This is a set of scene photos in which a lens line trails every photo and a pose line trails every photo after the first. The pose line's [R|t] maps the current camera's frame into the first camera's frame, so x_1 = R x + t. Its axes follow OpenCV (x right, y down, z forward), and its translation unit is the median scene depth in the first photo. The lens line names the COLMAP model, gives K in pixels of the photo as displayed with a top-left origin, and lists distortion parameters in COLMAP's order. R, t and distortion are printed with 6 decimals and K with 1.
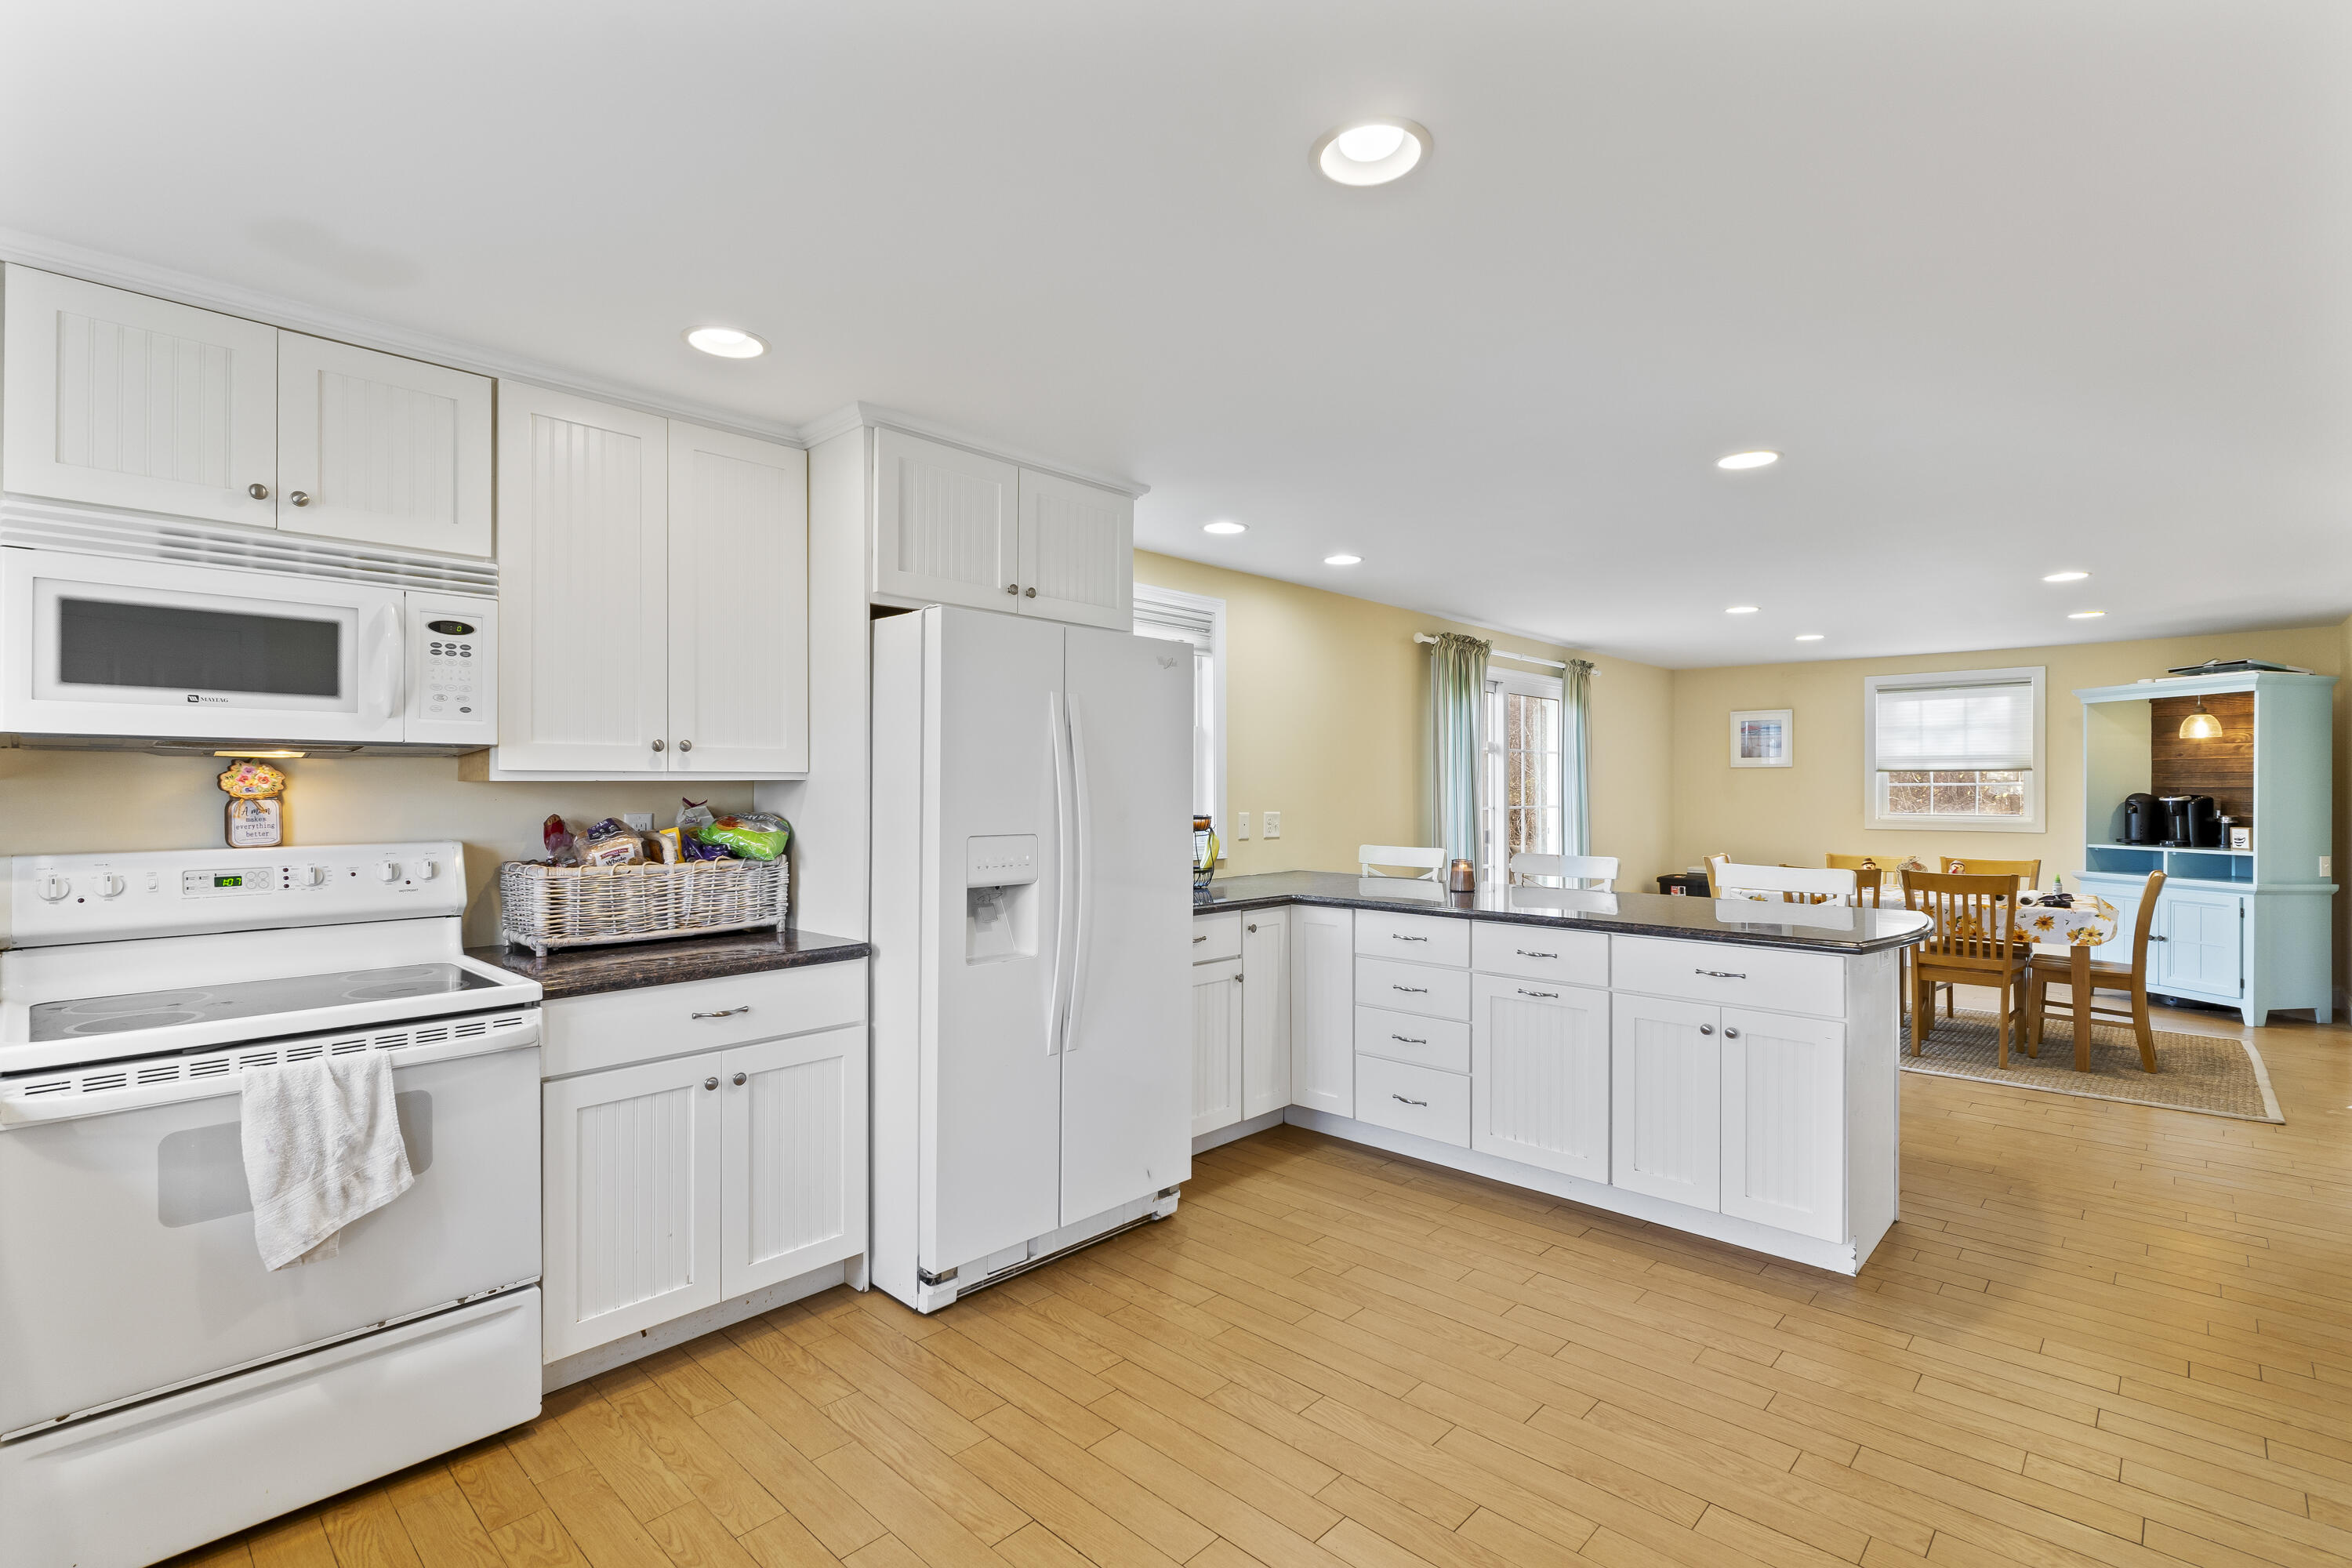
lens RADIAL K [[1072.7, 0, 1181.5], [0, 1072.7, 793.9], [0, 0, 1]] dist [-0.001702, -0.000410]
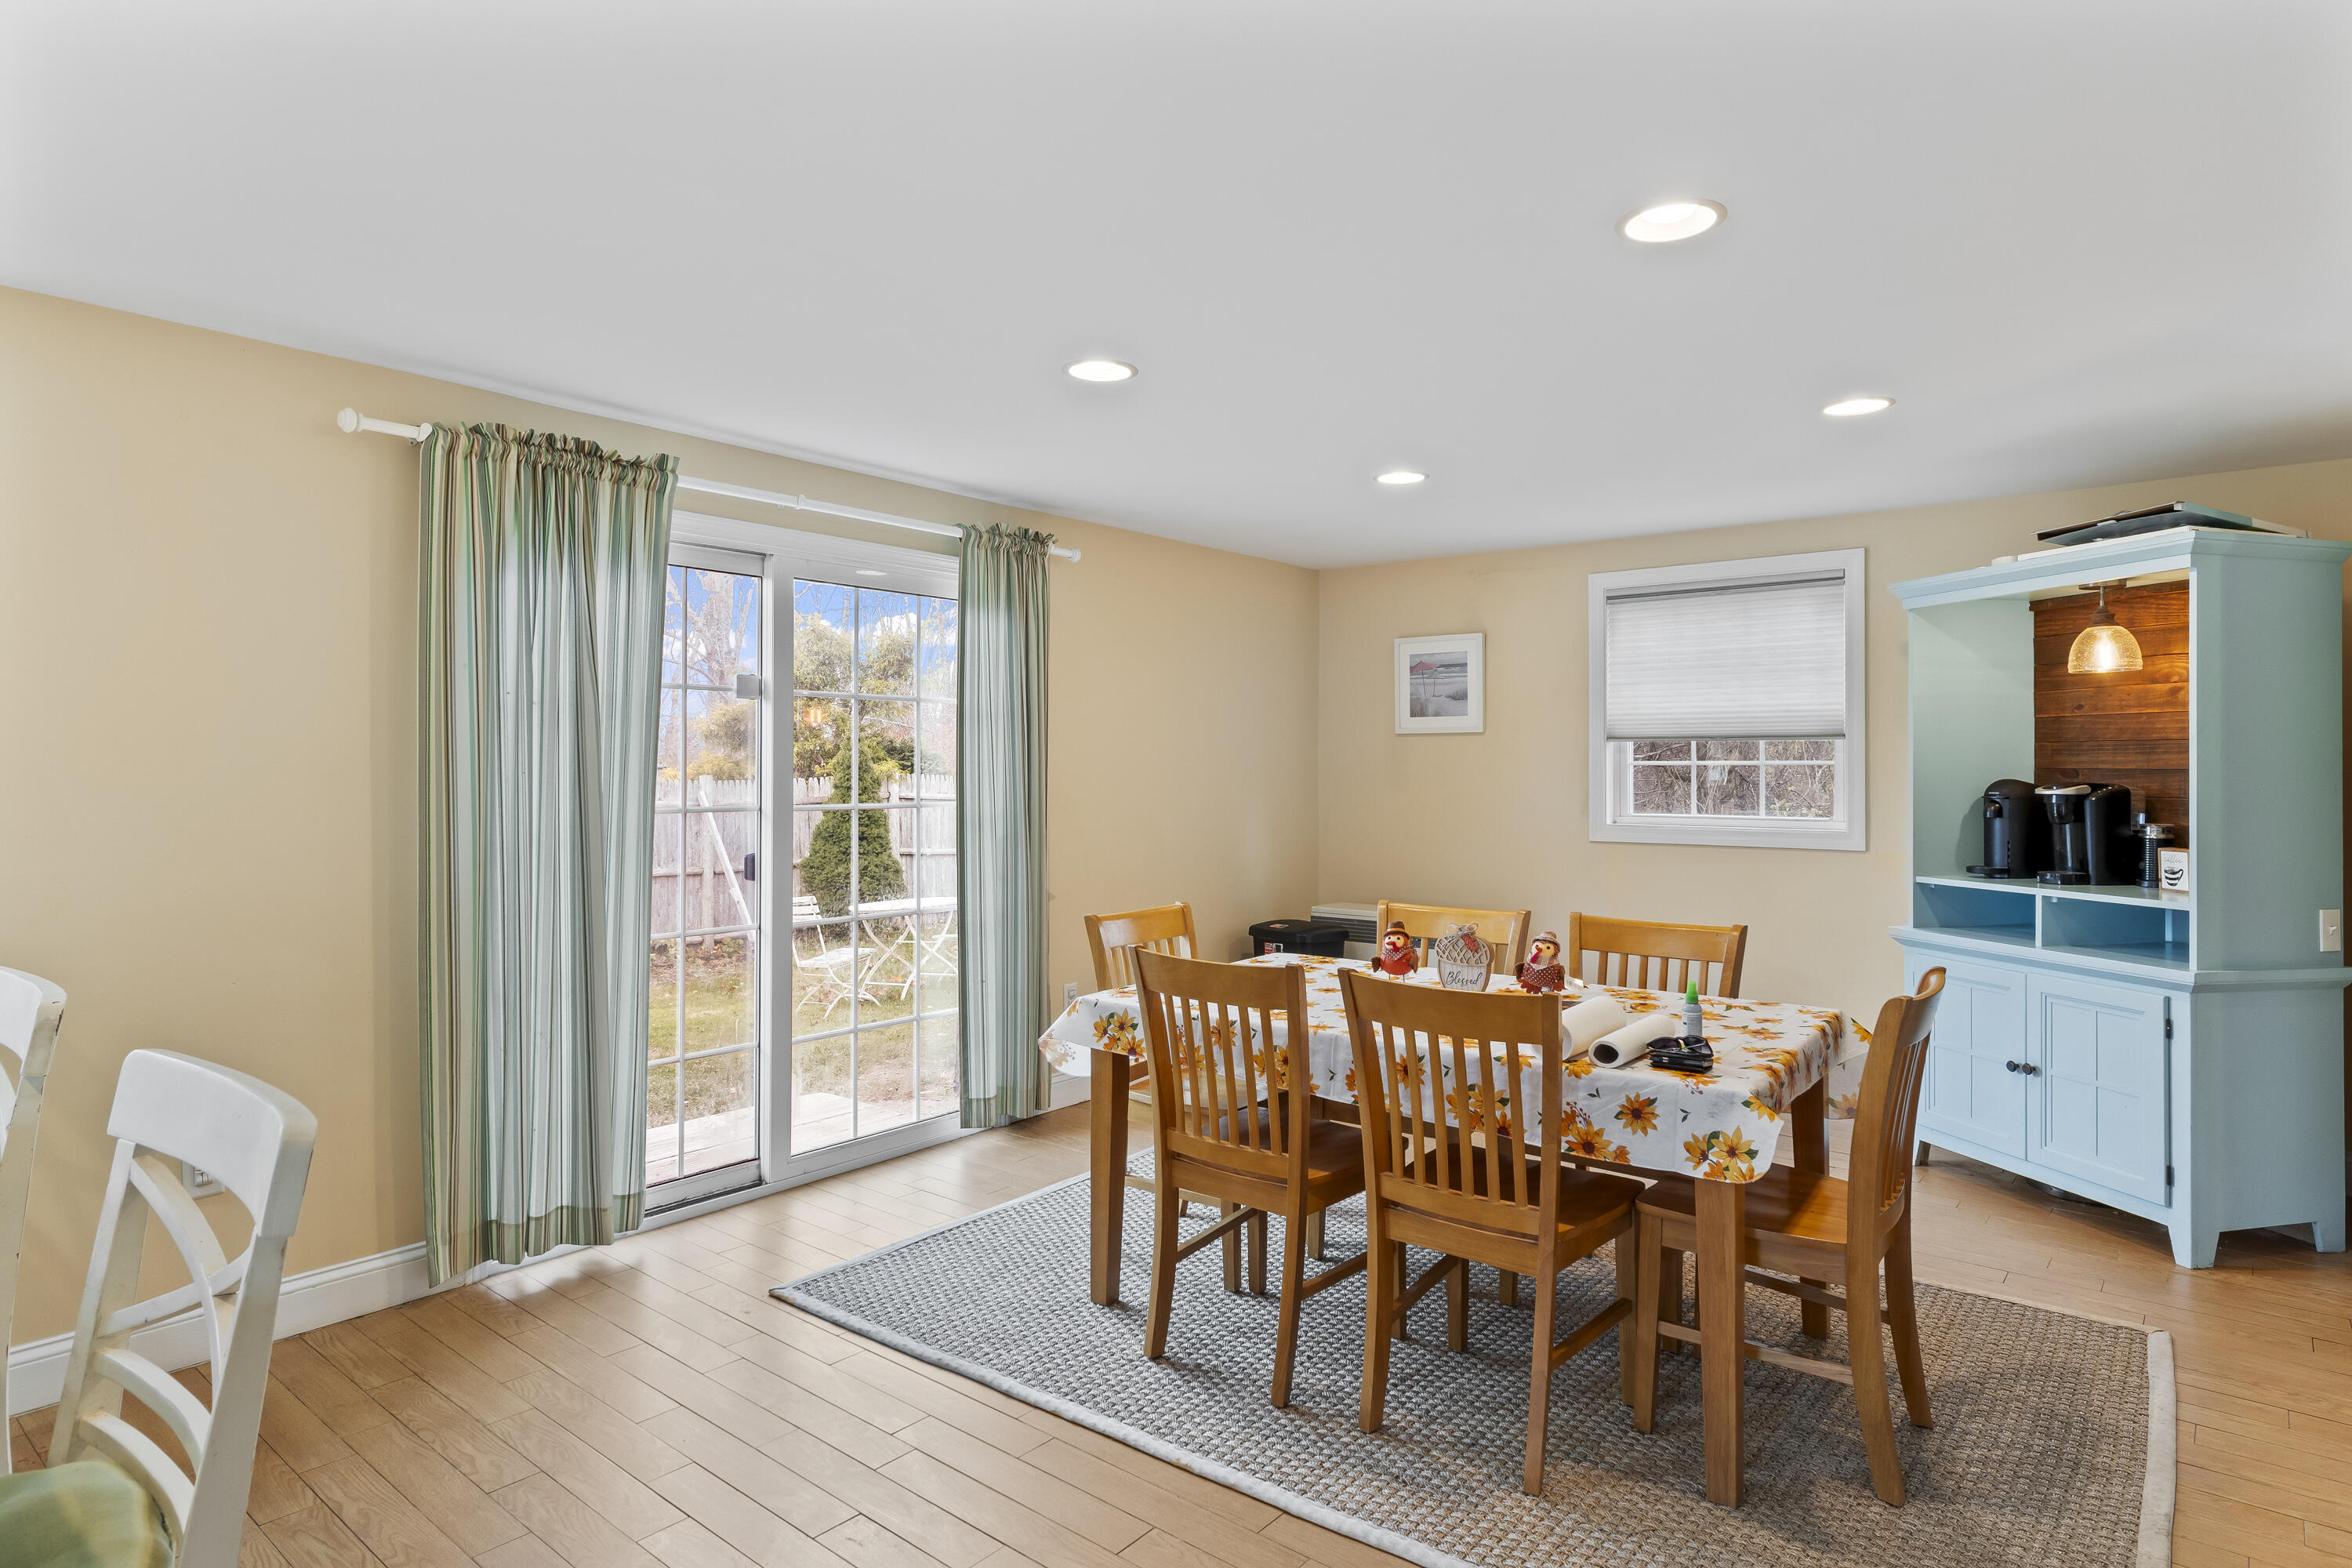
lens RADIAL K [[1296.0, 0, 1179.8], [0, 1296.0, 763.7], [0, 0, 1]] dist [-0.001799, 0.001611]
pose [[0.997491, 0.000683, 0.070788, 0.489661], [-0.000076, 0.999963, -0.008584, -0.003362], [-0.070791, 0.008557, 0.997454, 0.434523]]
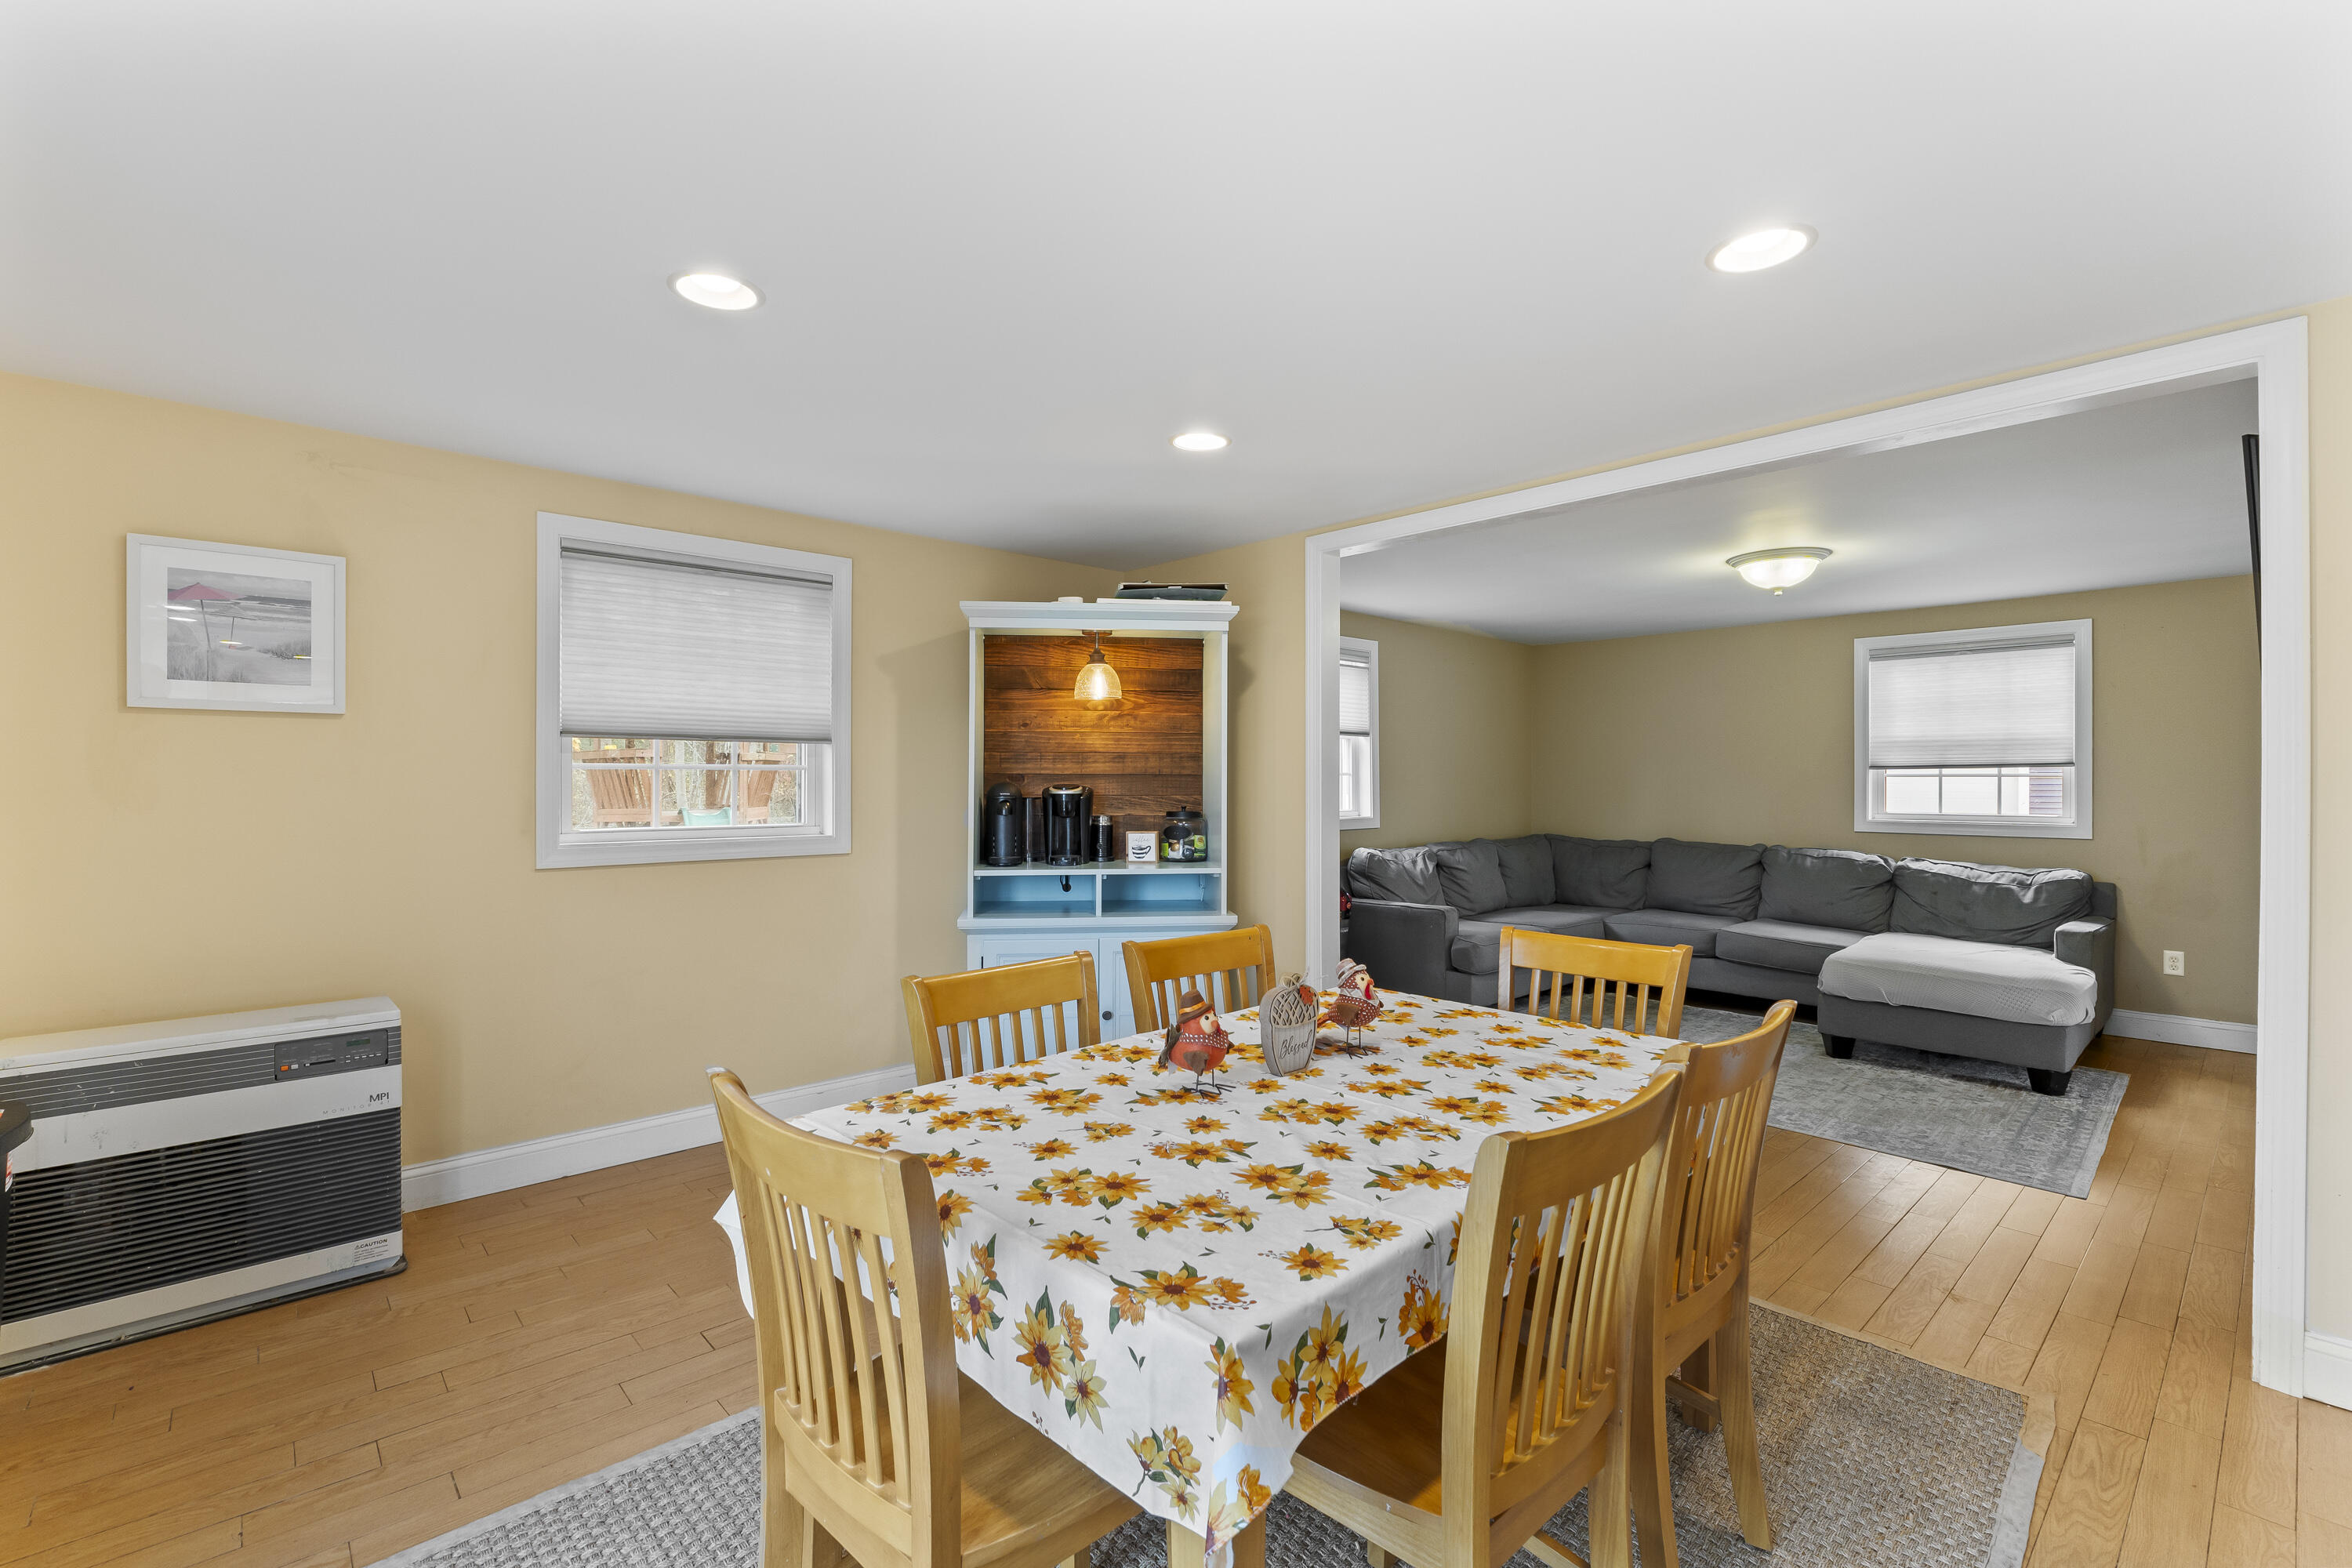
lens RADIAL K [[1044.3, 0, 1163.9], [0, 1044.3, 776.4], [0, 0, 1]] dist [0.001267, 0.000184]
pose [[0.078437, 0.004050, 0.996911, 0.322897], [0.006352, 0.999969, -0.004562, -0.001051], [-0.996899, 0.006691, 0.078409, 0.949566]]
